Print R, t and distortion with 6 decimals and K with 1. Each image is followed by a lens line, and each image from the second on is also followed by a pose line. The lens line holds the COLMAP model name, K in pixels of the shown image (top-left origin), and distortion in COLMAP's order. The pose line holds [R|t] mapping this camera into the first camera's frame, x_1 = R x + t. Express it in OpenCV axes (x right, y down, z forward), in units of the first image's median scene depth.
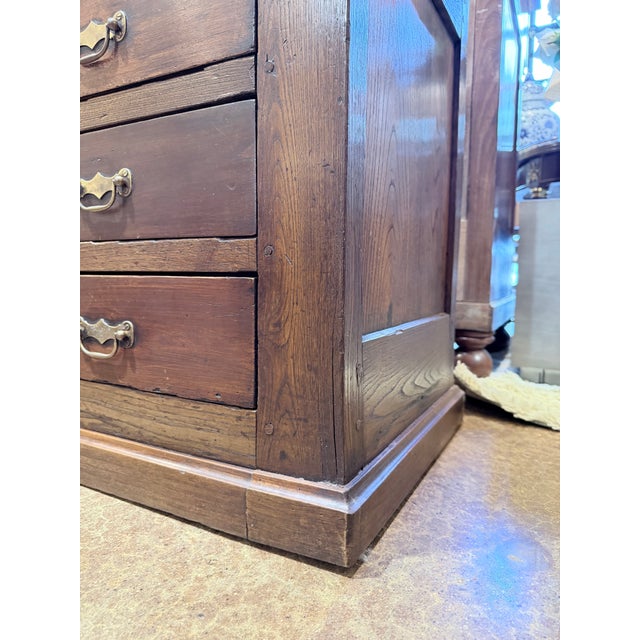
lens RADIAL K [[463.2, 0, 320.0], [0, 463.2, 320.0], [0, 0, 1]] dist [0.007298, -0.004538]
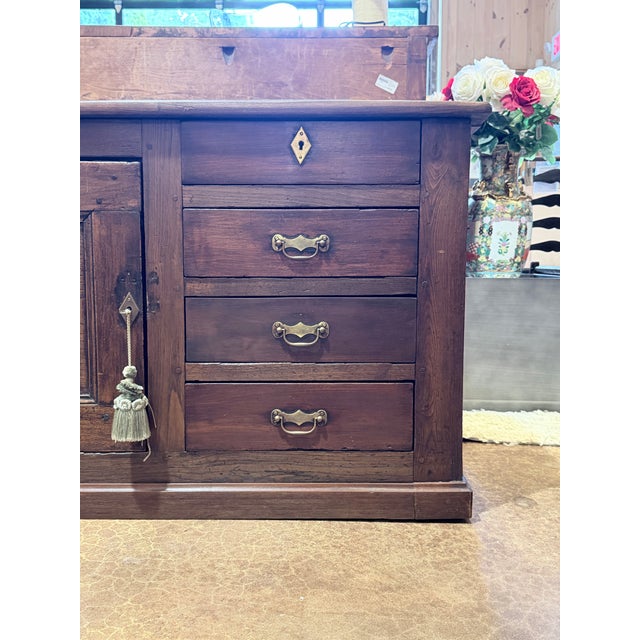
lens RADIAL K [[642.1, 0, 320.6], [0, 642.1, 317.9], [0, 0, 1]] dist [0.136633, -0.289804]
pose [[0.891220, -0.050535, 0.450747, -1.641752], [0.051334, 0.998627, 0.010462, -0.401341], [-0.450657, 0.013814, 0.892591, -1.218627]]
